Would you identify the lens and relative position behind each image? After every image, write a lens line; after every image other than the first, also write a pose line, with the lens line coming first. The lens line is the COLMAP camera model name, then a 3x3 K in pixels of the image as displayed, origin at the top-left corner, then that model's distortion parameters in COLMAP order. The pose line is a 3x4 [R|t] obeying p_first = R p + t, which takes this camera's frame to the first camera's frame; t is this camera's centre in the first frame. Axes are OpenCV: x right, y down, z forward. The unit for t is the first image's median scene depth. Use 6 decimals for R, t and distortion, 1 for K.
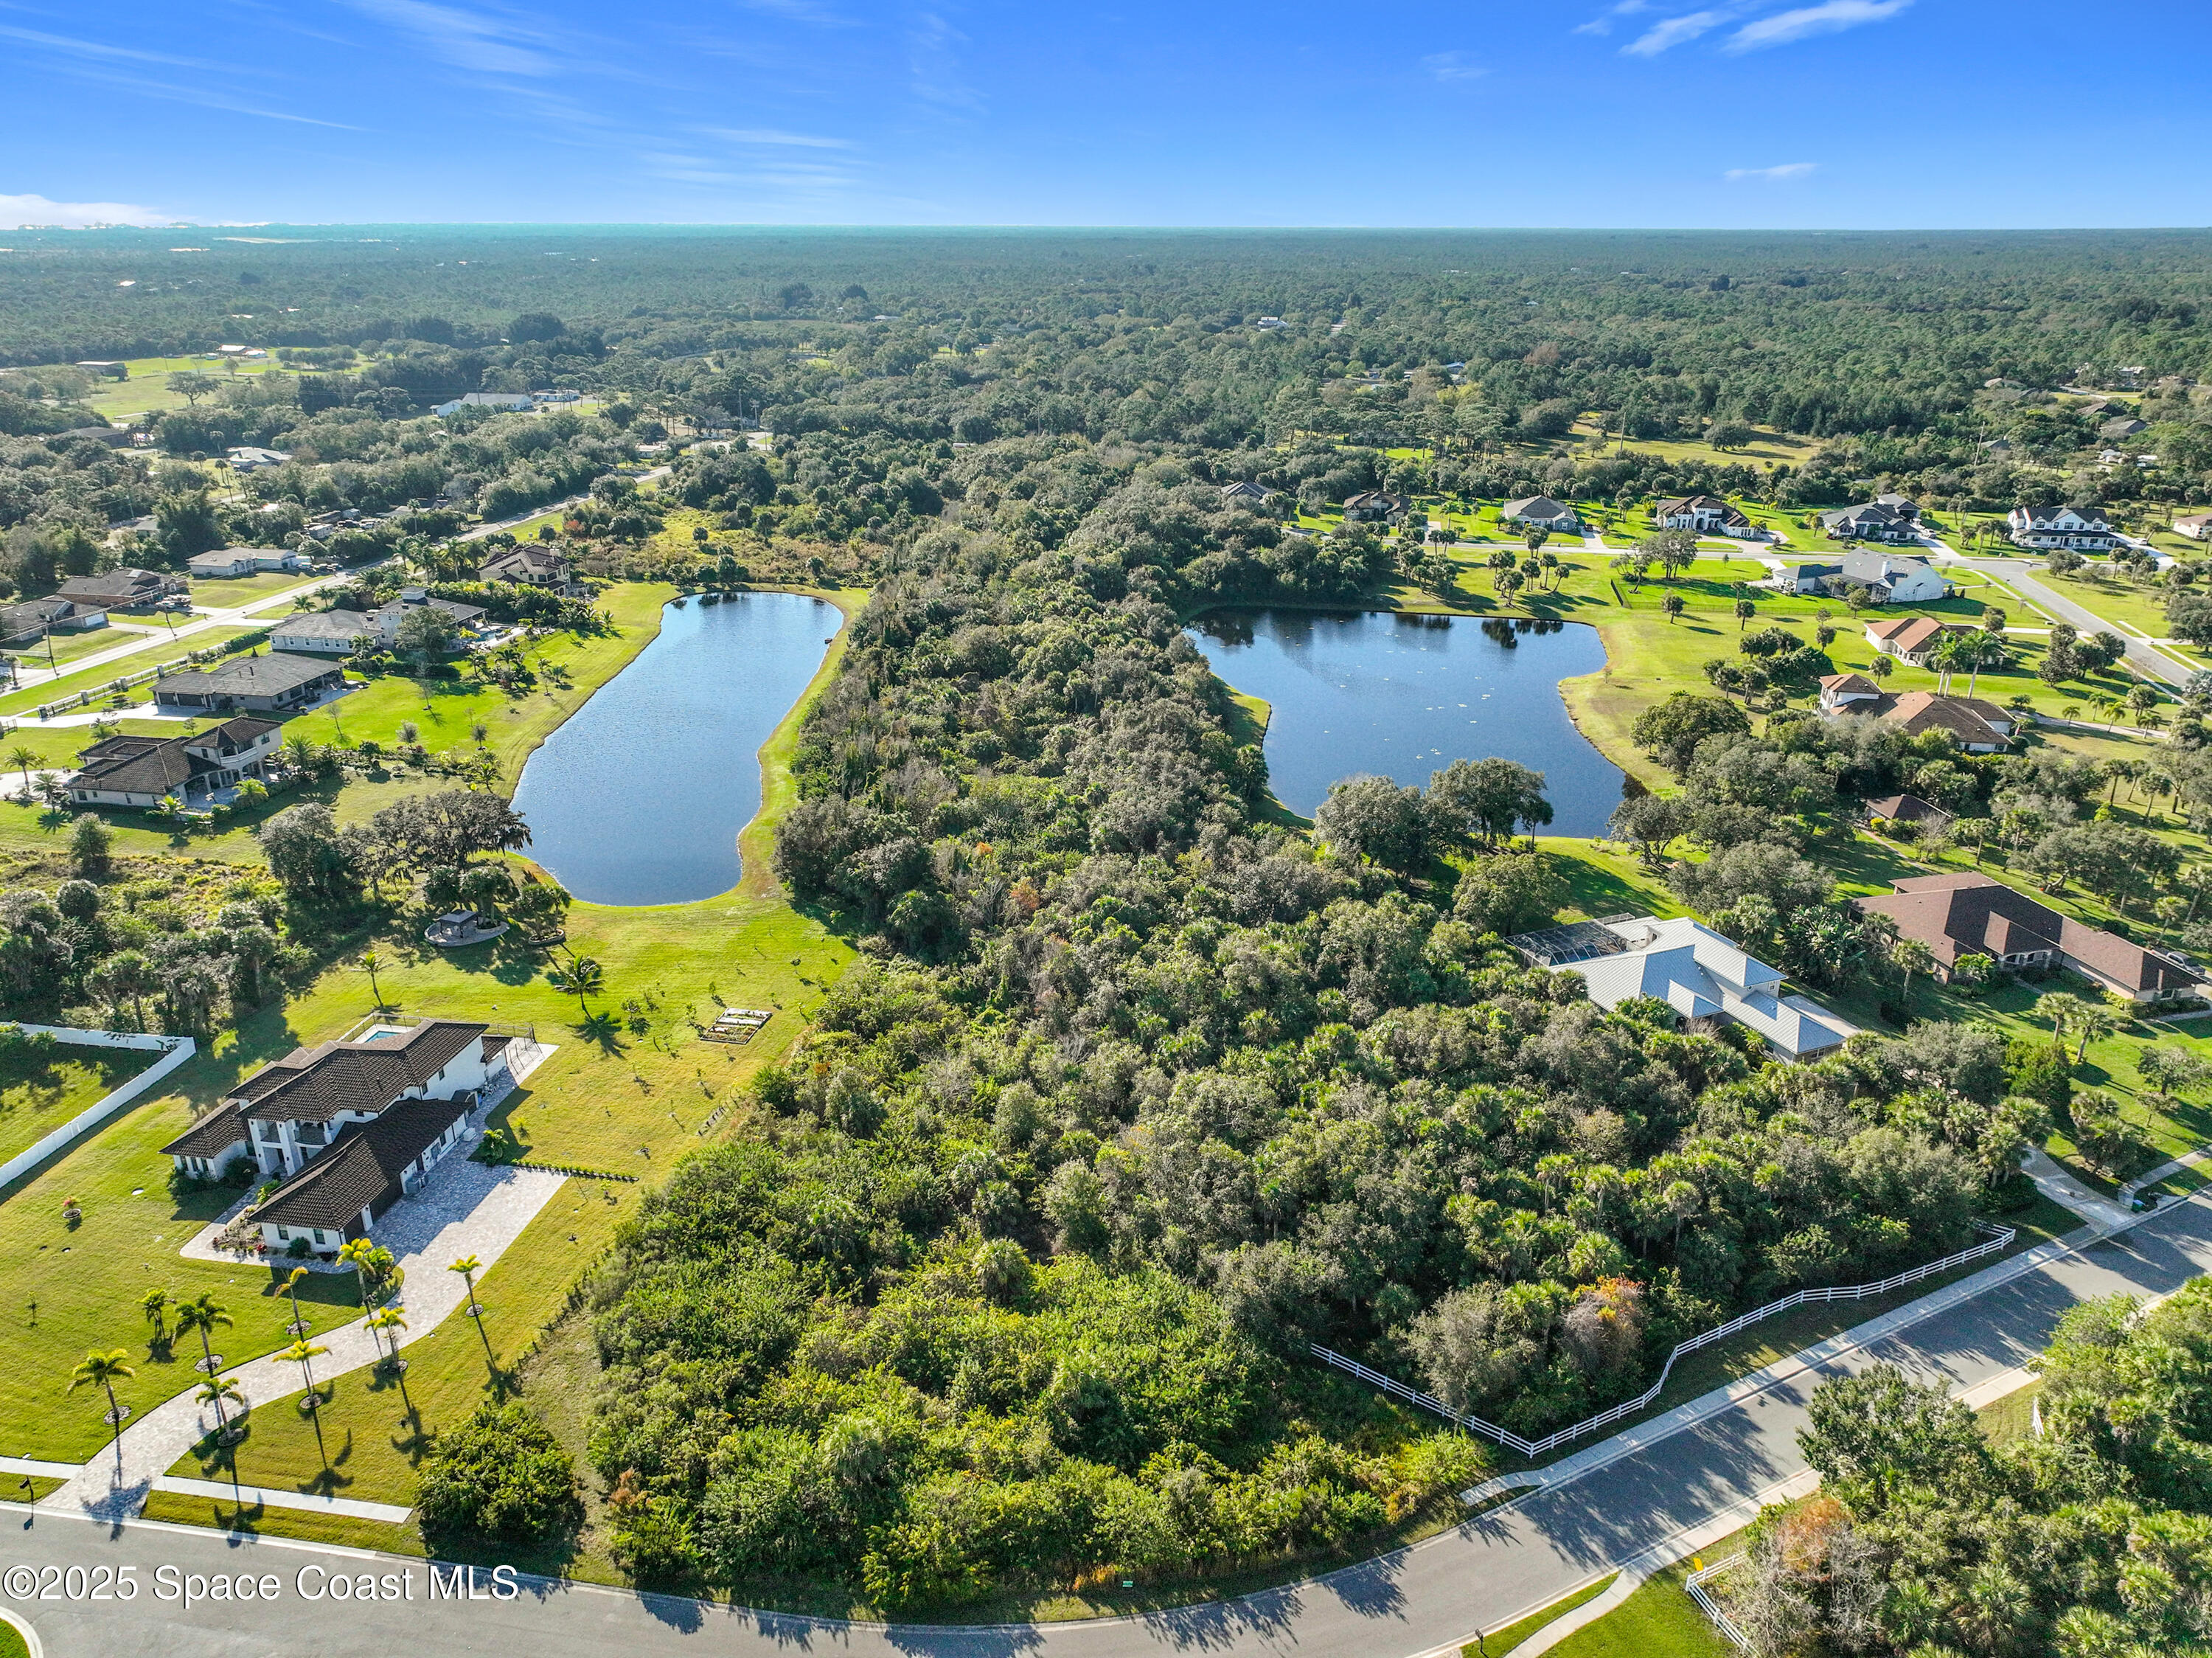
lens RADIAL K [[1542.0, 0, 1118.1], [0, 1542.0, 834.2], [0, 0, 1]] dist [0.000150, 0.025424]
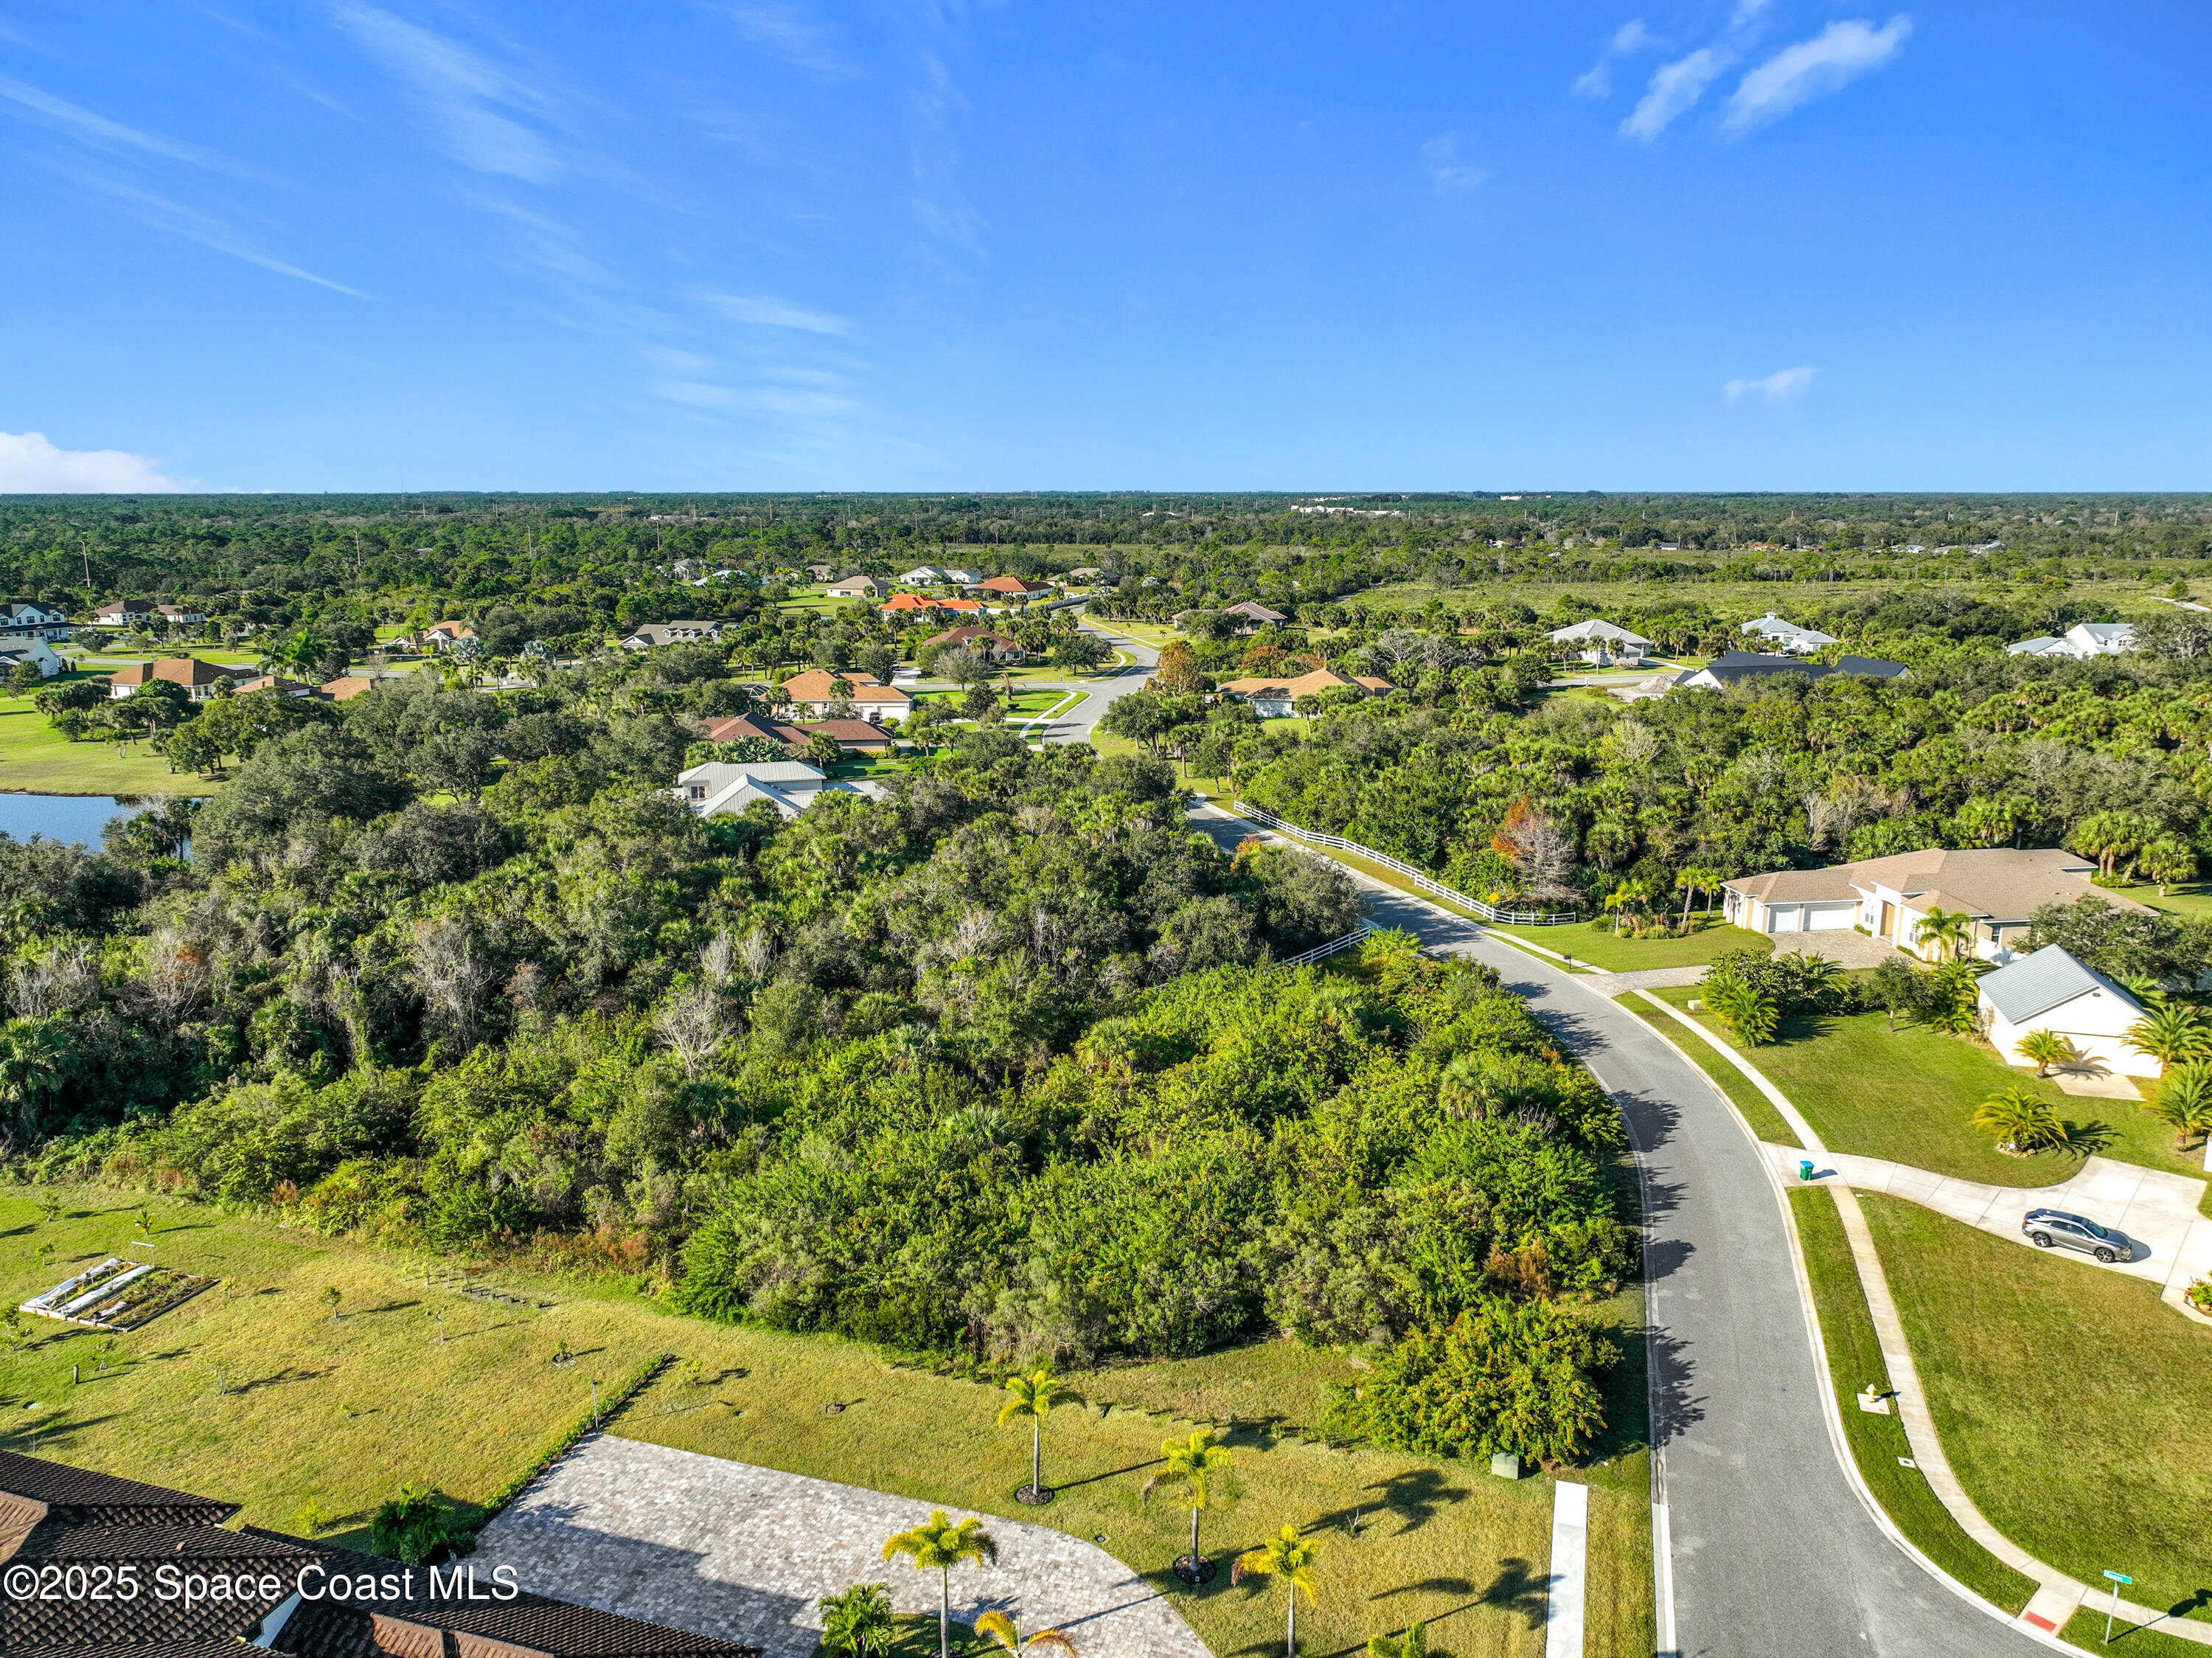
lens RADIAL K [[1558.2, 0, 1114.2], [0, 1558.2, 837.5], [0, 0, 1]] dist [-0.011455, 0.020991]
pose [[0.137035, -0.224593, 0.964769, -0.776629], [0.368641, 0.915563, 0.160776, 0.045165], [-0.919416, 0.333621, 0.208258, 0.744698]]
